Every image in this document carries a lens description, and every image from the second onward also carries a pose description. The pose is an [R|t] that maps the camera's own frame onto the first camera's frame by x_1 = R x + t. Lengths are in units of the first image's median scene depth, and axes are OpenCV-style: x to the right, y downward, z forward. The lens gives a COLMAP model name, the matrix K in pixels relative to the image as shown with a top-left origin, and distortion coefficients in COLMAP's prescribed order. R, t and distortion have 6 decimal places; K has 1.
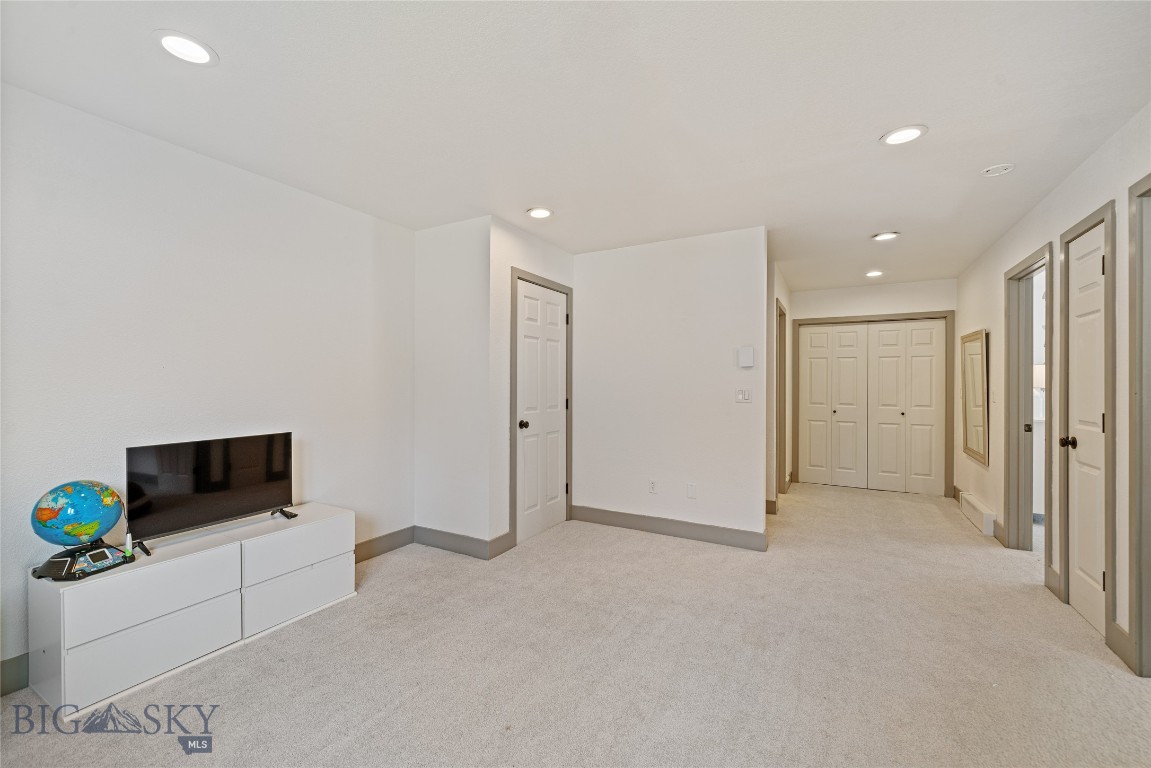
lens RADIAL K [[480.7, 0, 572.3], [0, 480.7, 382.0], [0, 0, 1]] dist [-0.000678, -0.000066]
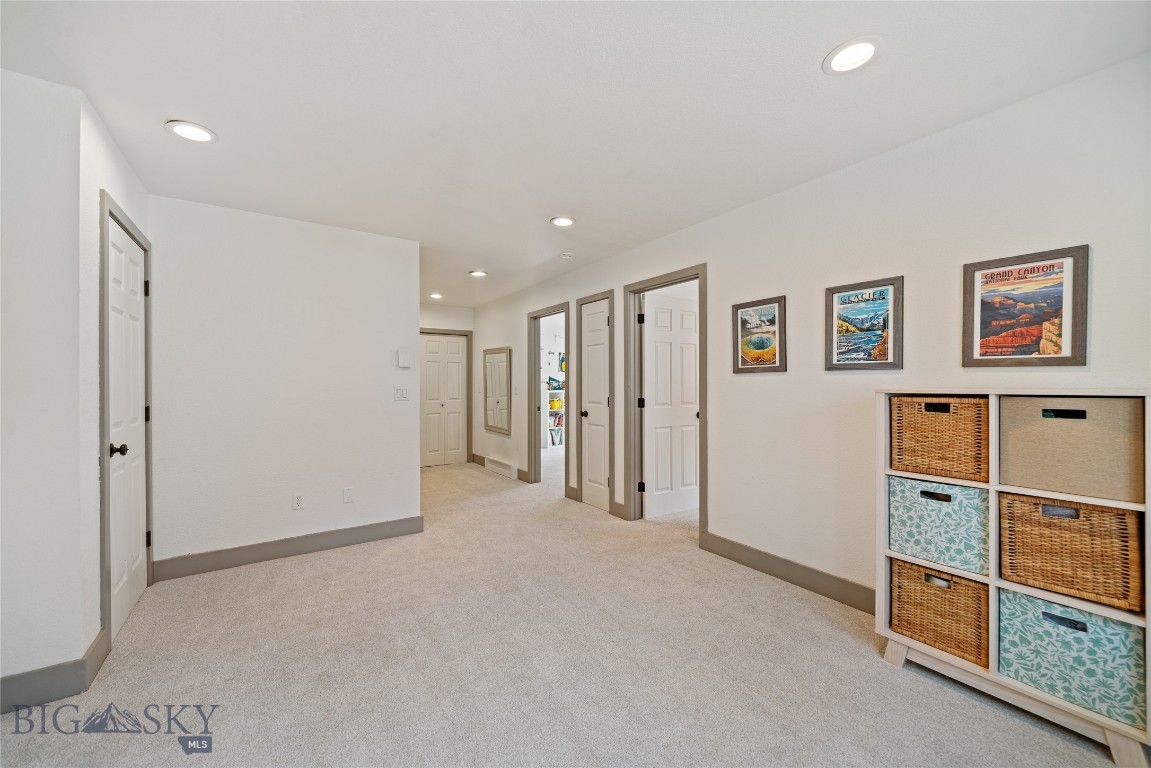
lens RADIAL K [[438.8, 0, 578.3], [0, 438.8, 386.0], [0, 0, 1]] dist [0.002110, 0.000959]
pose [[0.427233, -0.010644, 0.904079, -0.356615], [0.001962, 0.999939, 0.010846, 0.000566], [-0.904140, -0.002860, 0.427228, 0.220475]]
